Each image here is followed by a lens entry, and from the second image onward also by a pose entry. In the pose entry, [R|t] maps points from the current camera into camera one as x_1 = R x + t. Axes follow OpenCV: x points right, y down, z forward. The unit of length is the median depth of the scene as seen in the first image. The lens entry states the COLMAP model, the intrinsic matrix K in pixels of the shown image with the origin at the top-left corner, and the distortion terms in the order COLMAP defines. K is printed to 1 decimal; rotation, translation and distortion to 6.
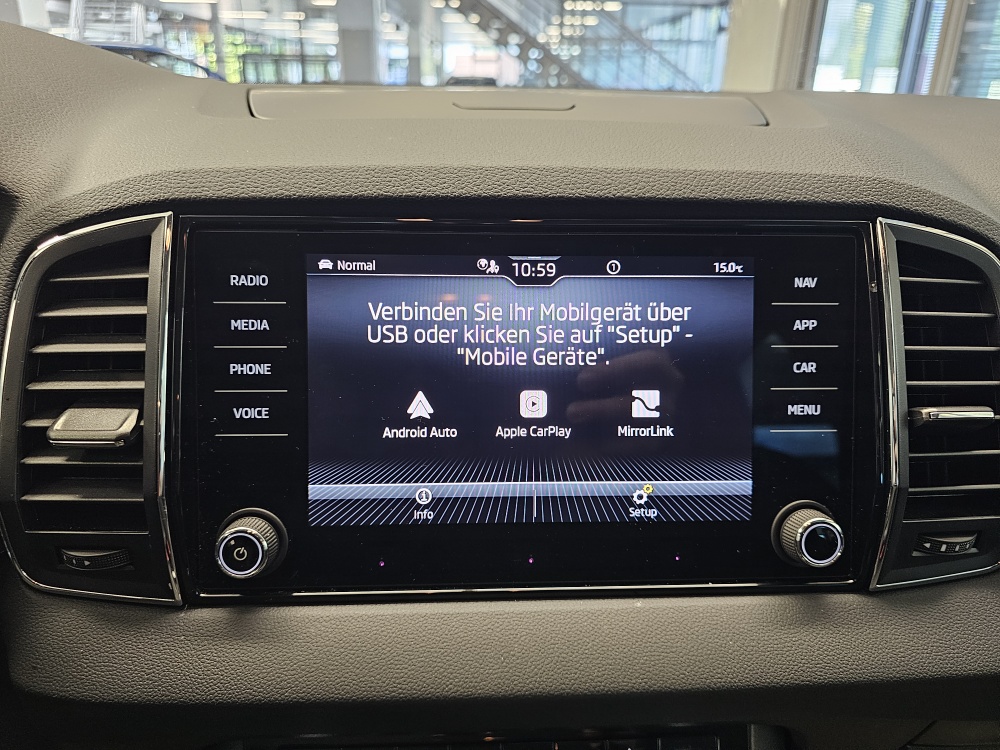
lens RADIAL K [[698.2, 0, 505.3], [0, 698.2, 373.3], [0, 0, 1]] dist [0.008377, -0.030506]
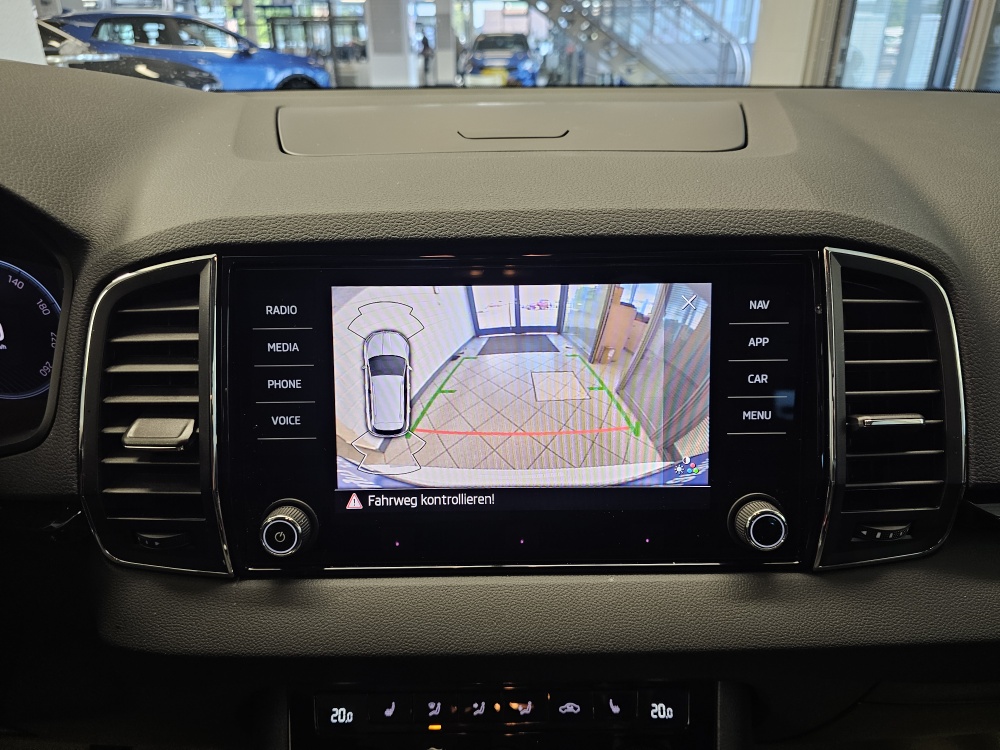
lens RADIAL K [[693.2, 0, 501.0], [0, 693.2, 373.8], [0, 0, 1]] dist [0.022033, -0.041969]
pose [[0.998615, -0.004952, -0.052371, 0.068937], [0.007851, 0.998439, 0.055295, -0.086467], [0.052016, -0.055630, 0.997096, -0.168224]]
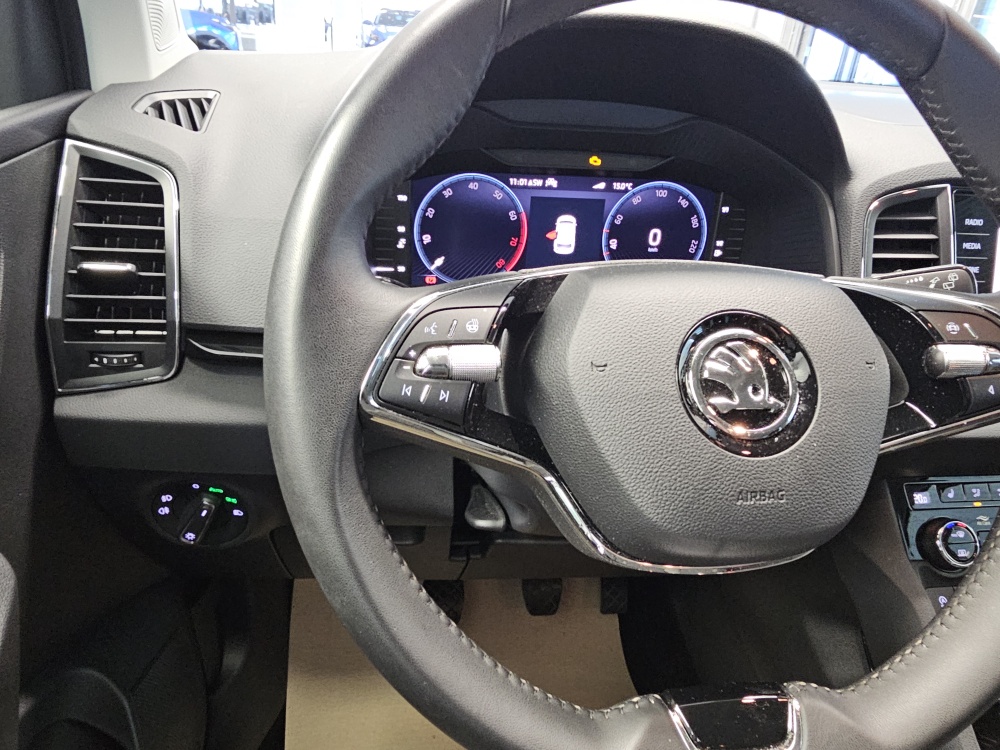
lens RADIAL K [[686.2, 0, 486.0], [0, 686.2, 369.4], [0, 0, 1]] dist [-0.002825, 0.000192]
pose [[0.994811, 0.007729, 0.101450, -1.856591], [-0.015813, 0.996739, 0.079125, 0.137237], [-0.100508, -0.080319, 0.991689, -0.734166]]
